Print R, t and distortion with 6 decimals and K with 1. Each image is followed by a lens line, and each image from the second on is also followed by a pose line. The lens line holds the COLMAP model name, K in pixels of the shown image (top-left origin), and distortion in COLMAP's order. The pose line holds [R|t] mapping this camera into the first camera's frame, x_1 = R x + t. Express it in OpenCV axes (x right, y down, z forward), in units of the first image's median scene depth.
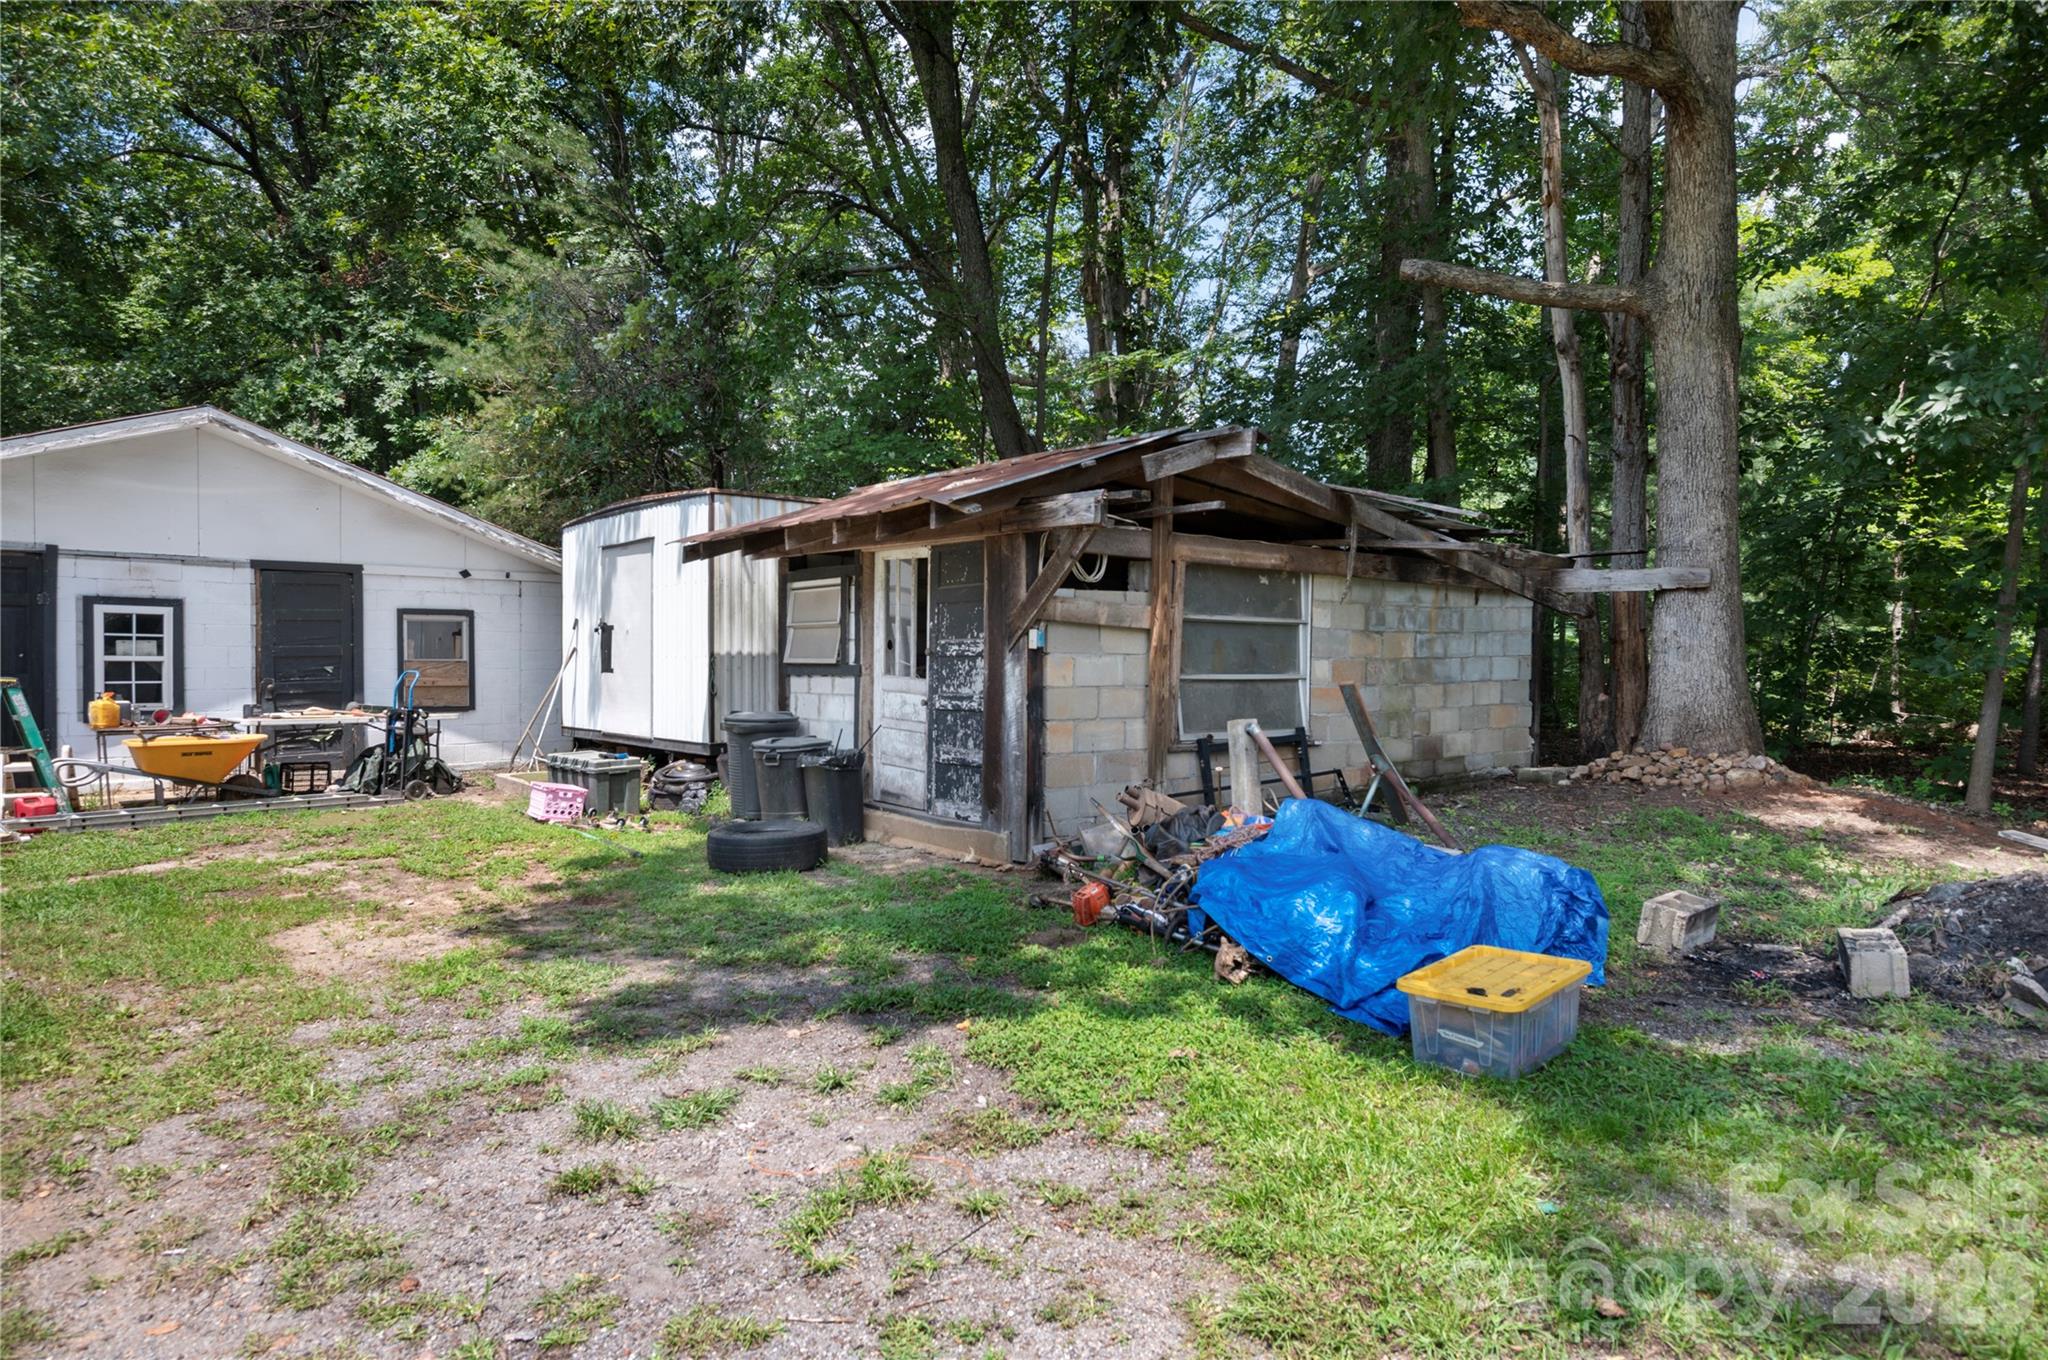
lens RADIAL K [[1282.5, 0, 1024.0], [0, 1282.5, 680.0], [0, 0, 1]] dist [0.000314, 0.002435]
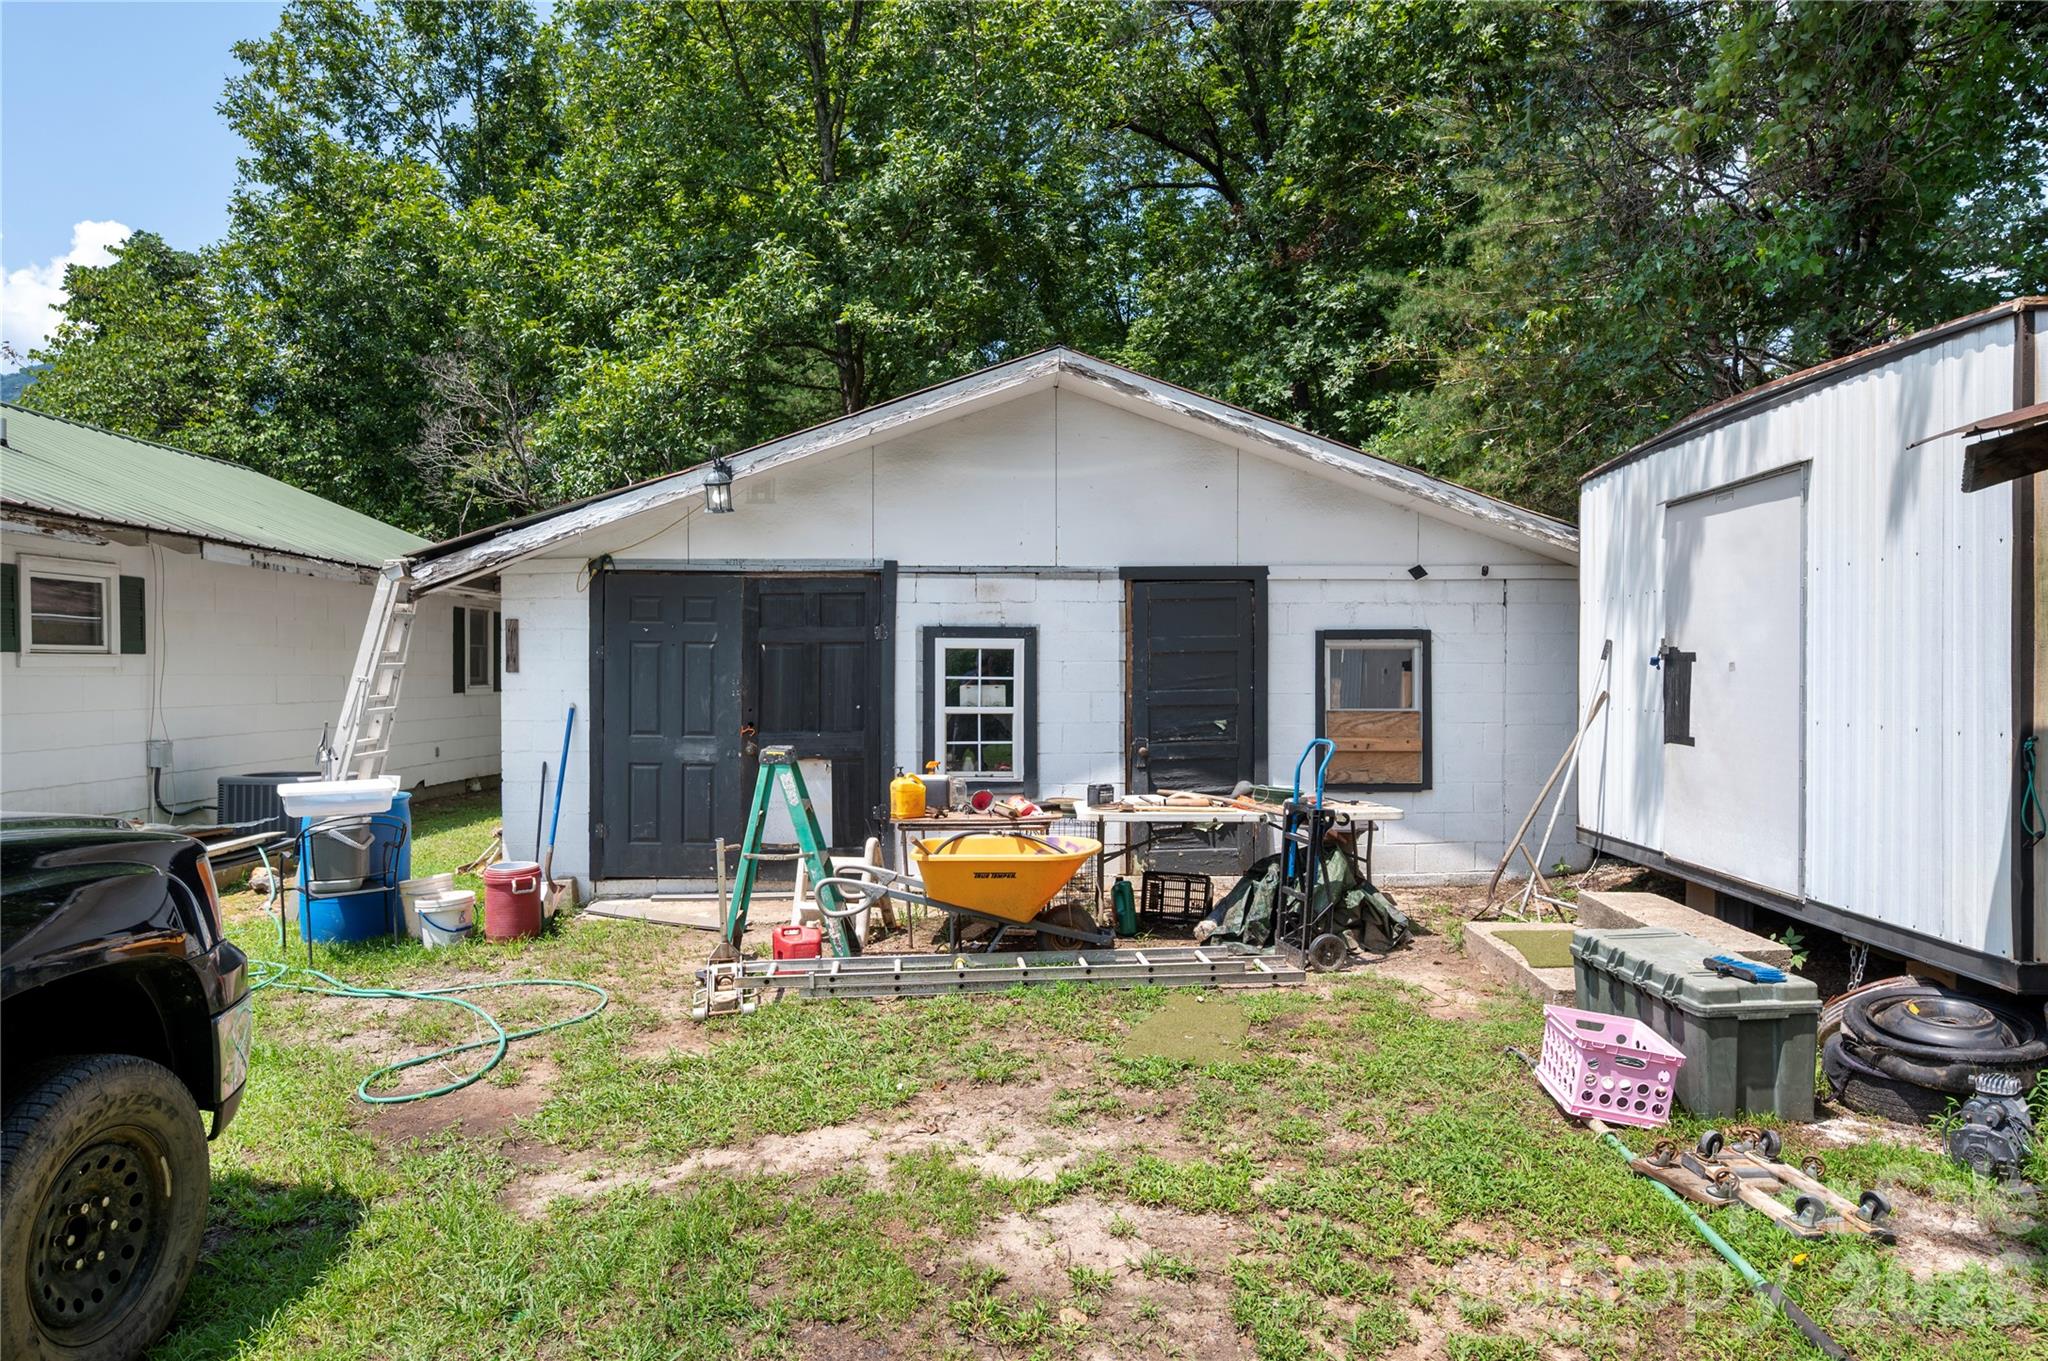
lens RADIAL K [[1221.1, 0, 1023.9], [0, 1221.1, 689.8], [0, 0, 1]] dist [0.001609, -0.000156]
pose [[0.743302, 0.004622, -0.668940, -0.186782], [-0.005319, 0.999985, 0.000999, -0.026070], [0.668935, 0.002816, 0.743315, 0.445888]]
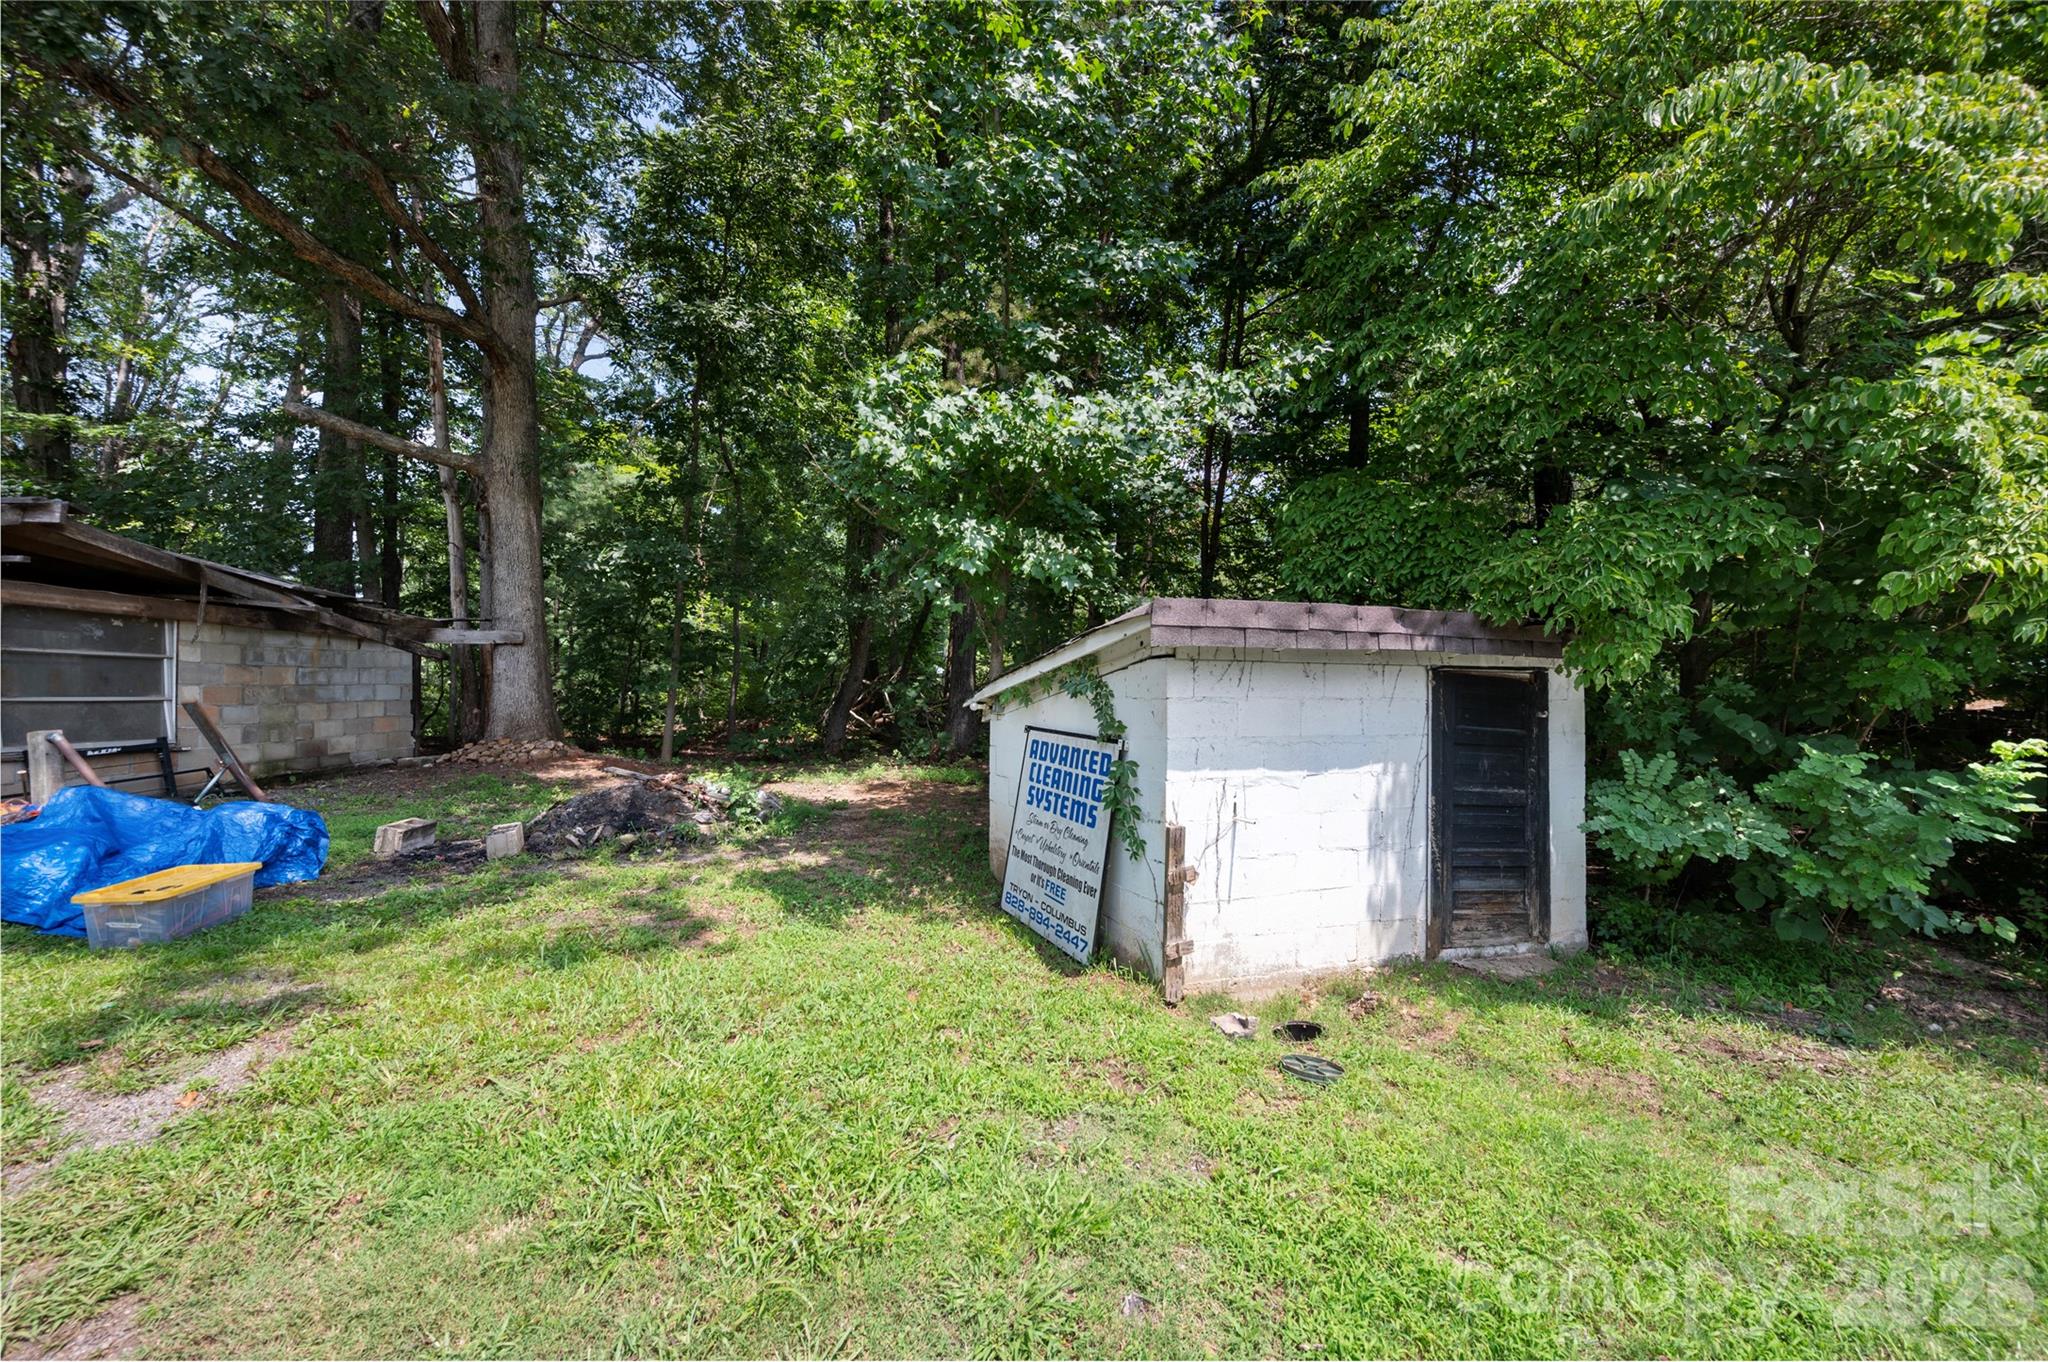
lens RADIAL K [[809.6, 0, 1024.0], [0, 809.6, 681.0], [0, 0, 1]] dist [0.000115, 0.000123]
pose [[0.613283, 0.004397, 0.789851, 0.226243], [0.018035, 0.999646, -0.019569, 0.025397], [-0.789658, 0.026246, 0.612986, -0.433551]]
